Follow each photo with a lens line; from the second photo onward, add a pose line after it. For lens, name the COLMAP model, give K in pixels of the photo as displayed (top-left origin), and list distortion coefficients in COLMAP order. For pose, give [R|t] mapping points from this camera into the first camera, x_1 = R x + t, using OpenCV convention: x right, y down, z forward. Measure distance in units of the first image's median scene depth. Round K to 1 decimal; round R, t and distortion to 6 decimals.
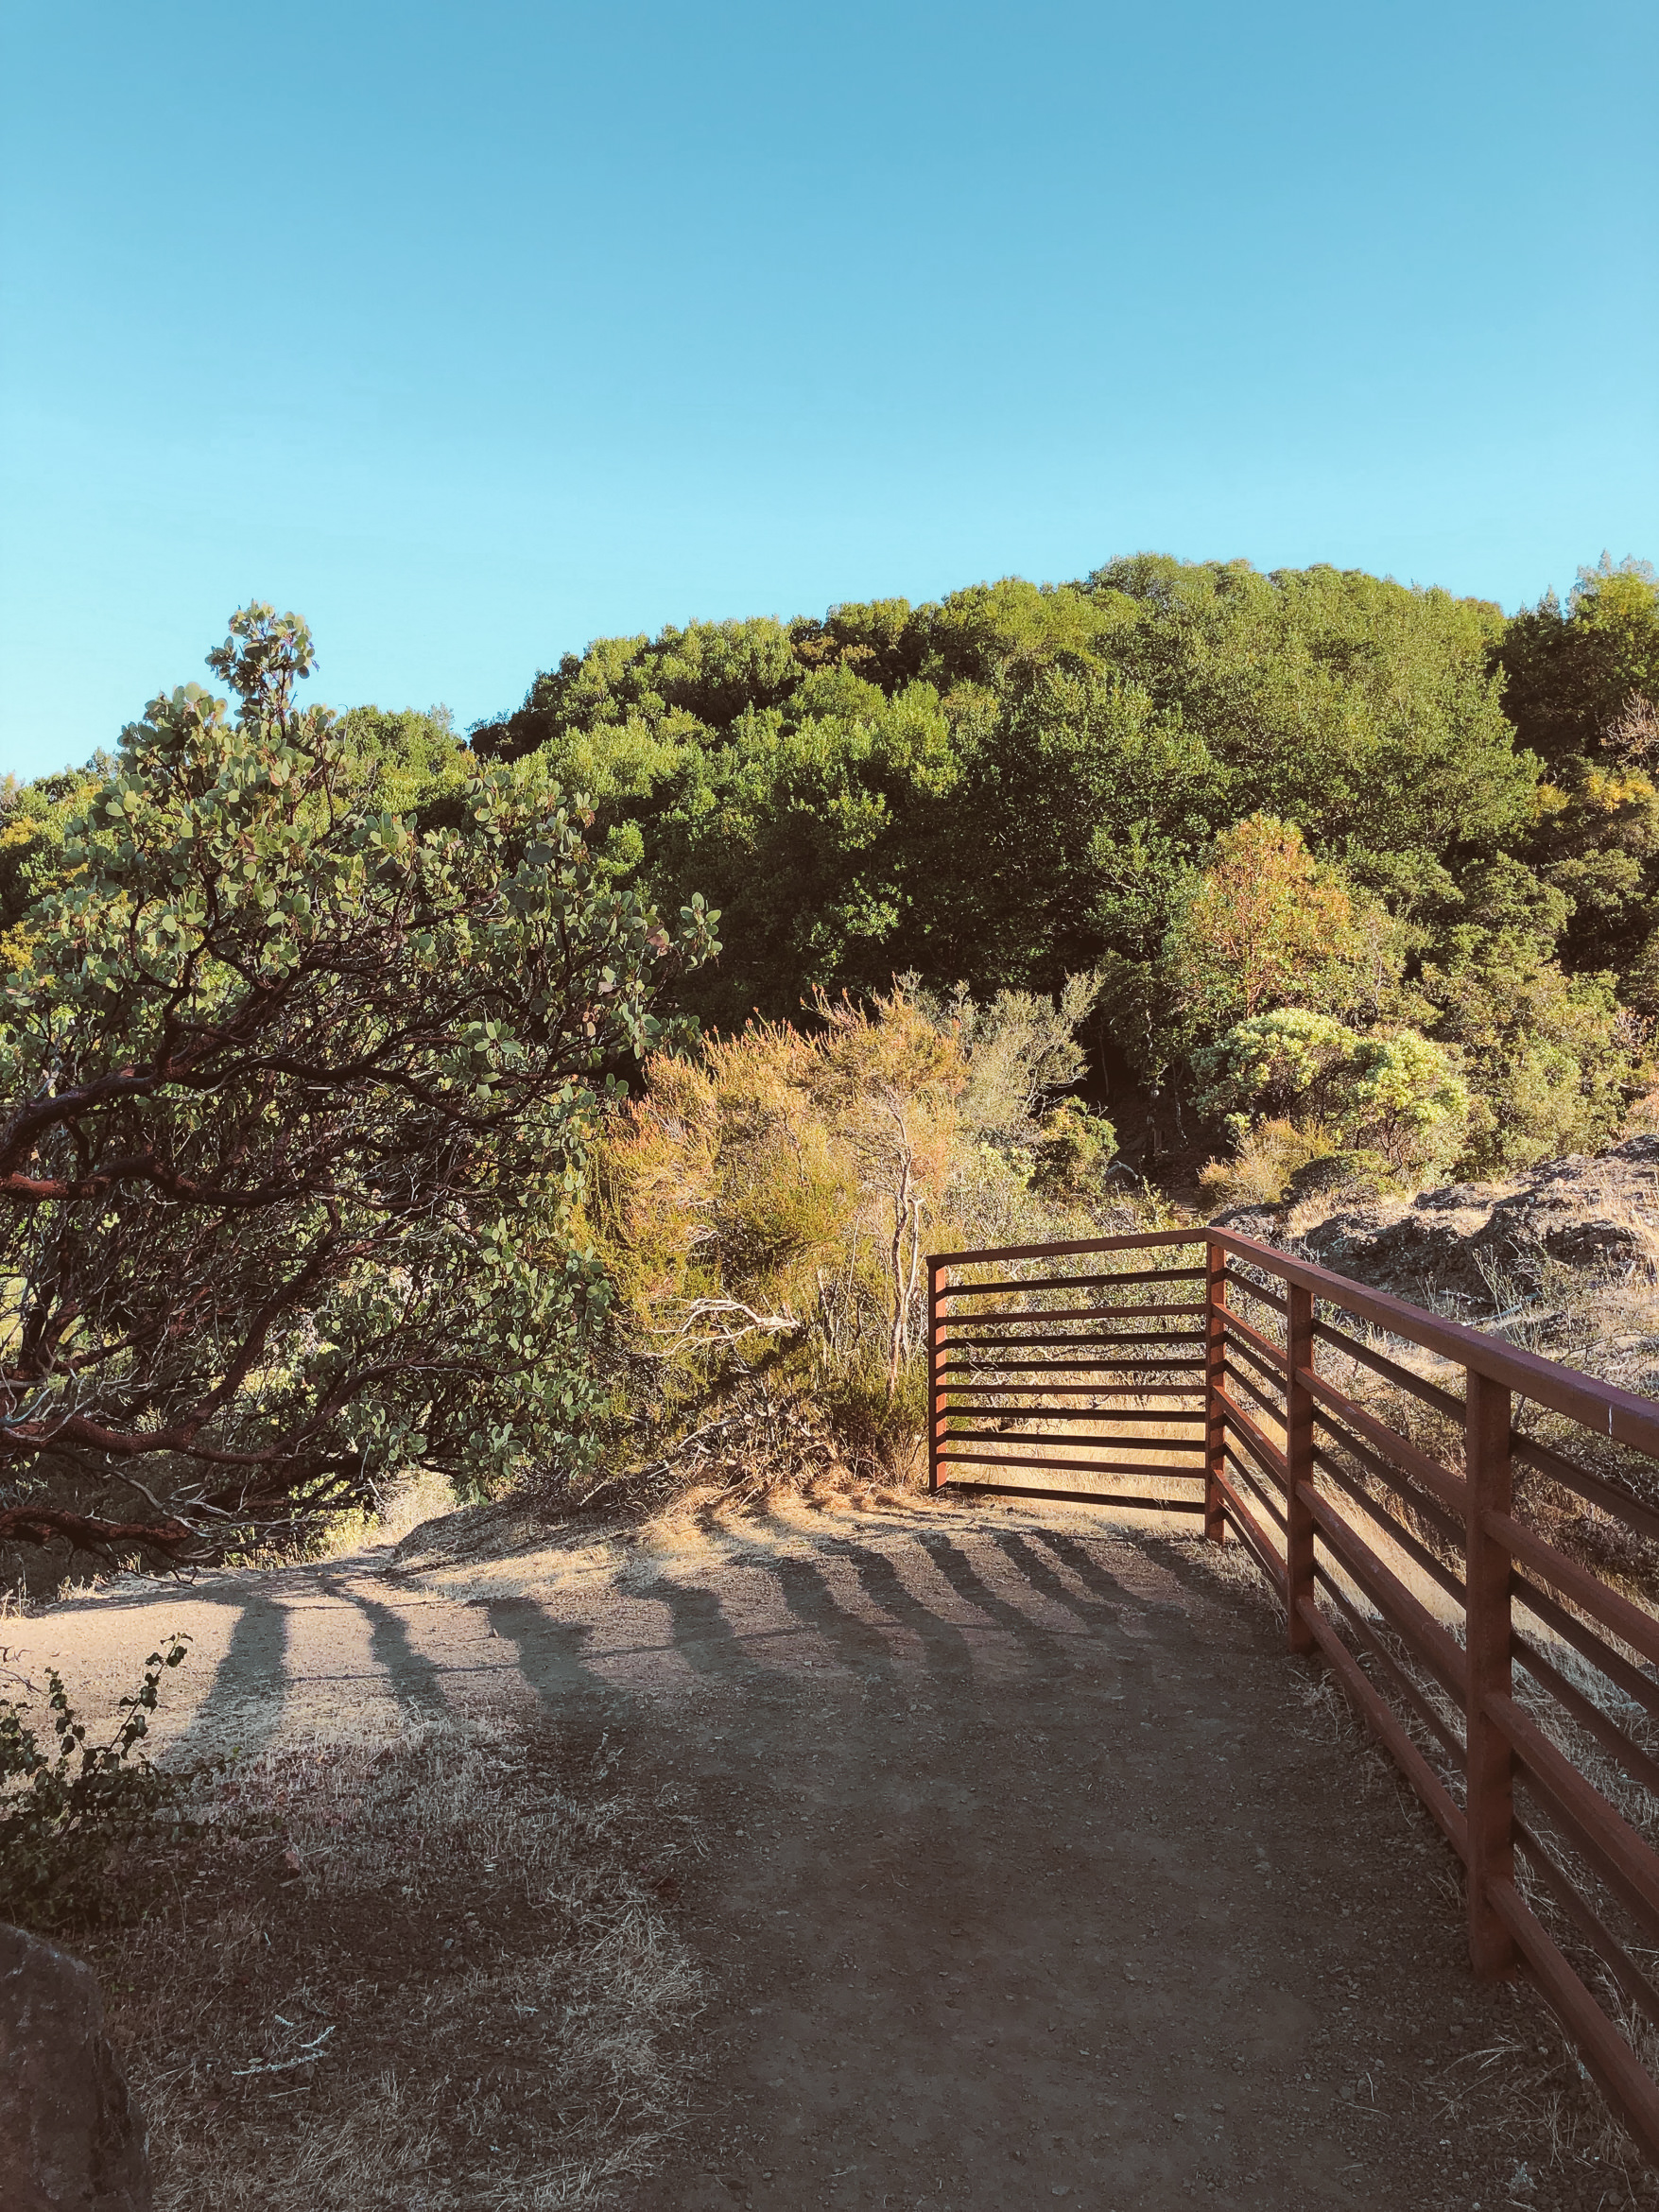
lens RADIAL K [[1796.9, 0, 832.5], [0, 1796.9, 1101.2], [0, 0, 1]] dist [-0.037752, -0.002972]
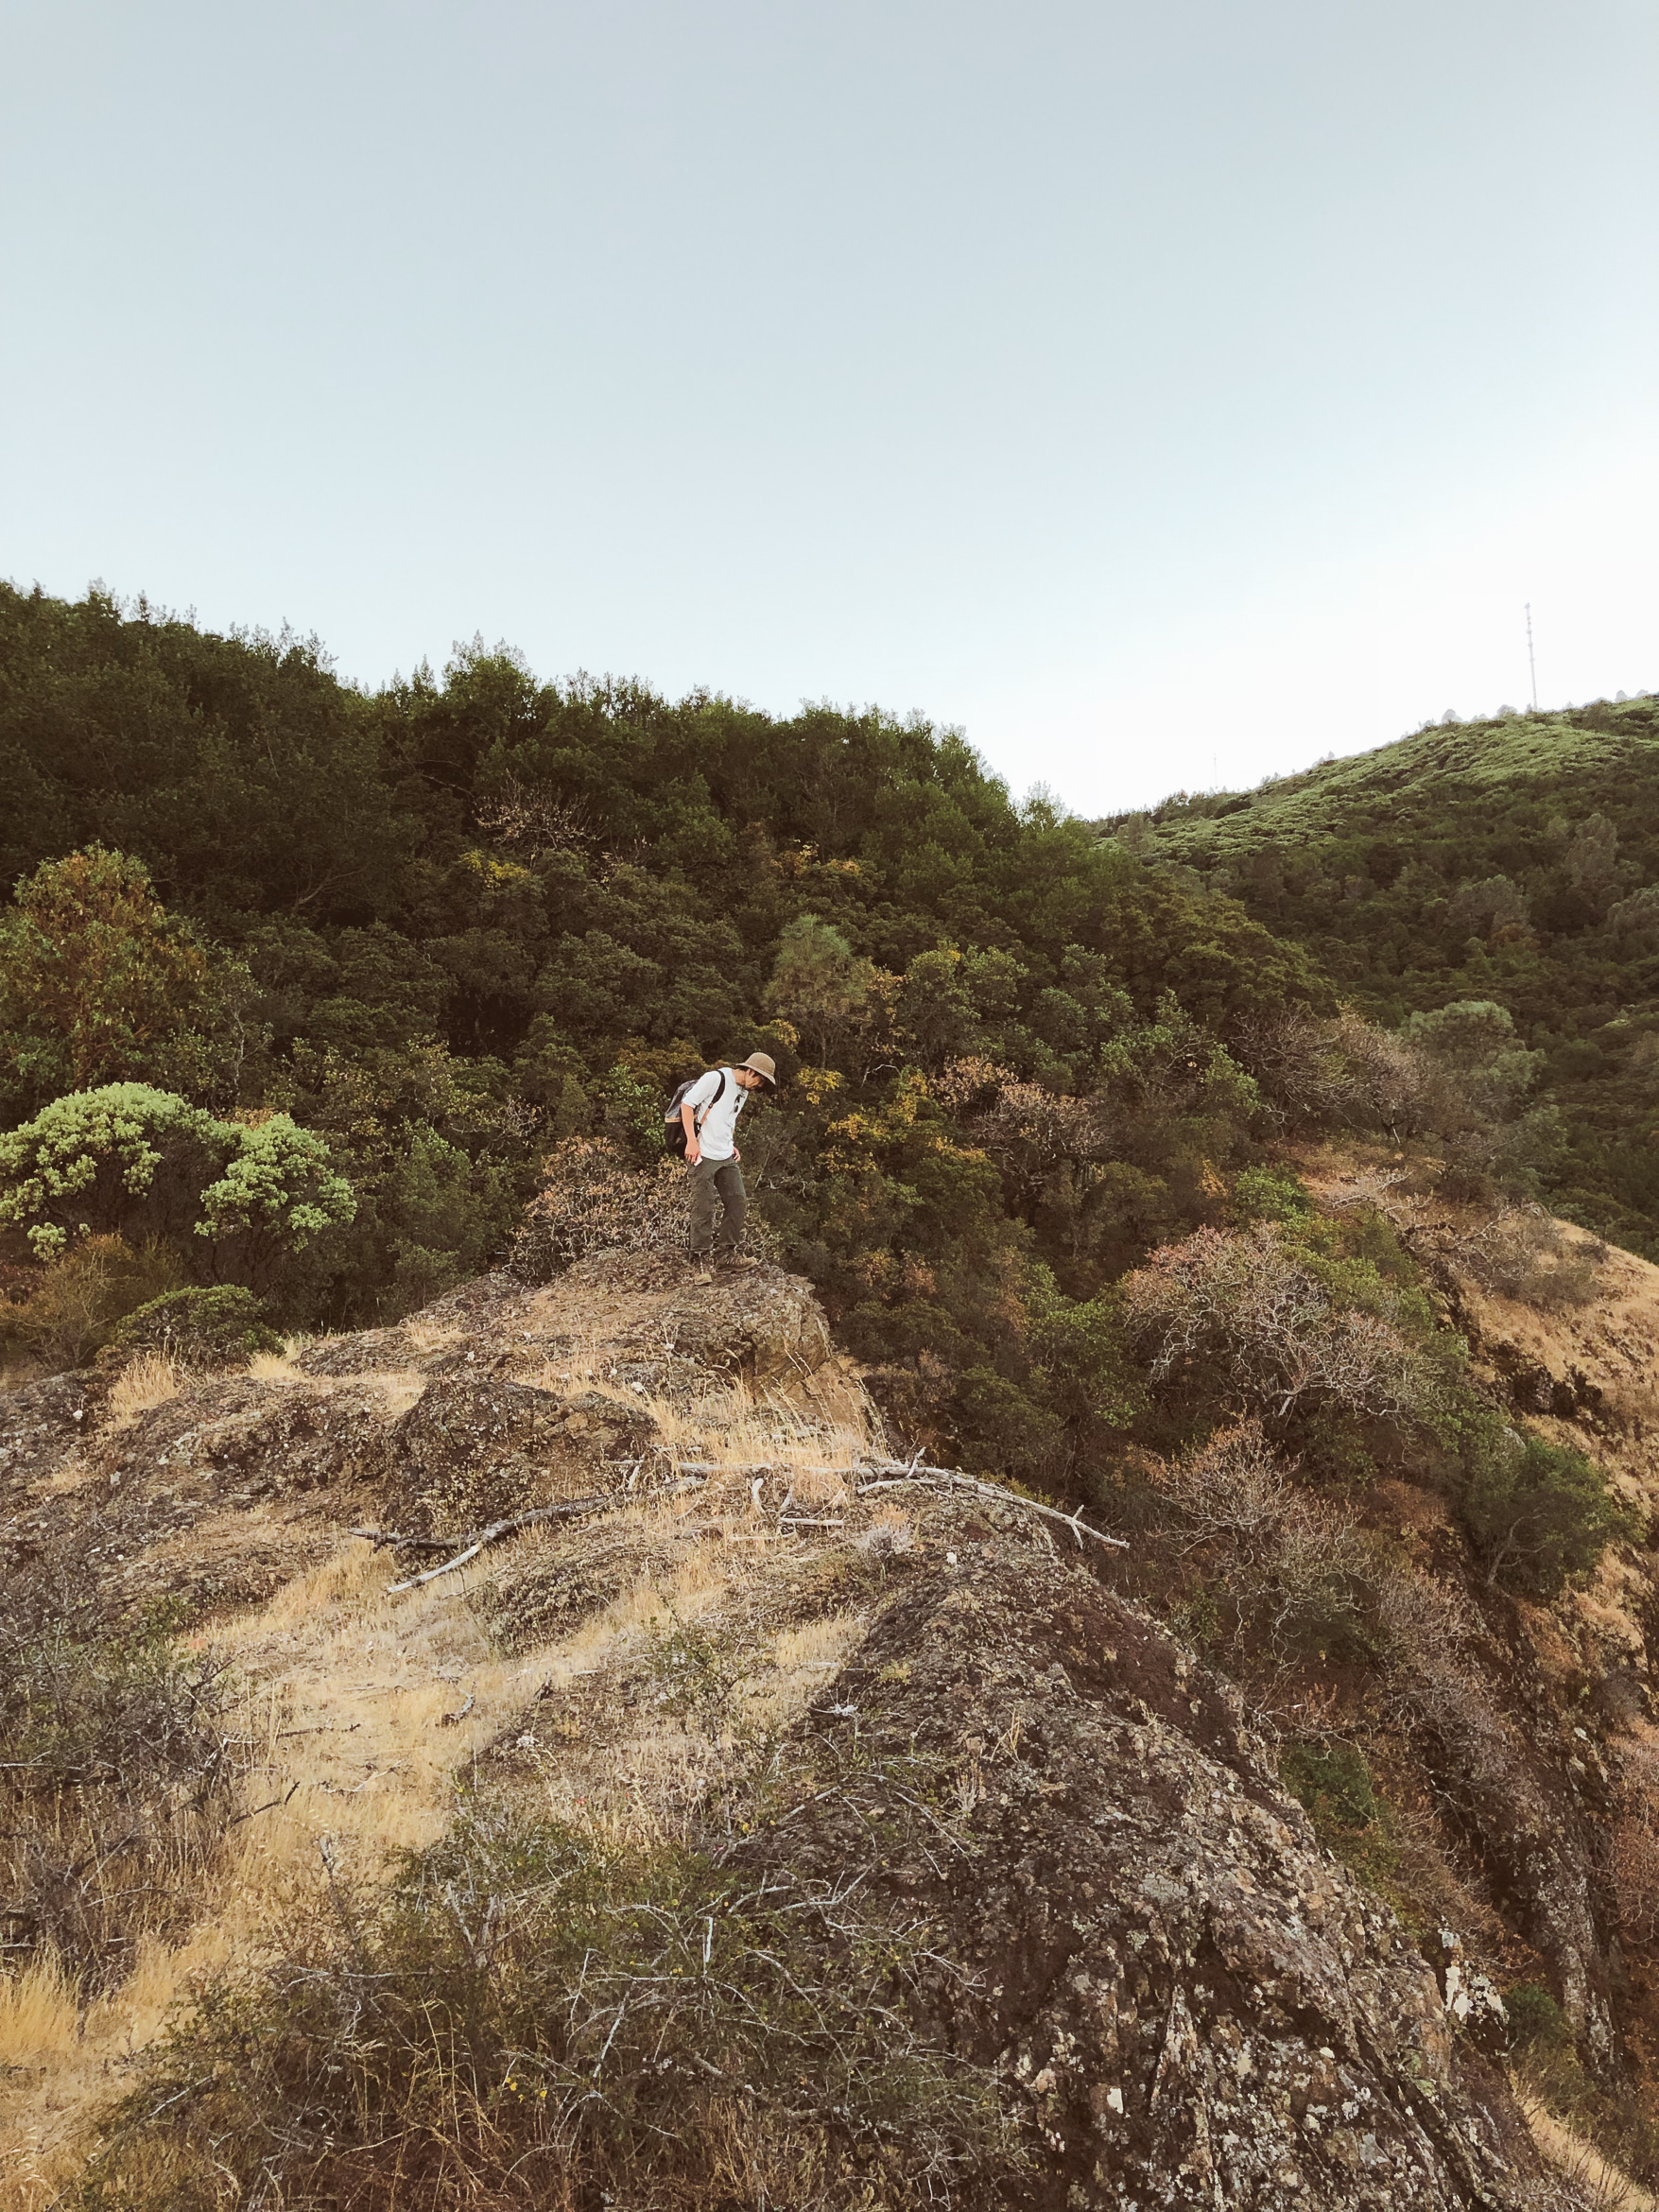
lens RADIAL K [[1796.9, 0, 833.4], [0, 1796.9, 1108.7], [0, 0, 1]] dist [-0.037752, -0.002972]
pose [[0.814099, 0.022043, 0.580307, 0.050043], [0.004153, 0.999033, -0.043775, -0.005273], [-0.580711, 0.038047, 0.813220, 0.174571]]
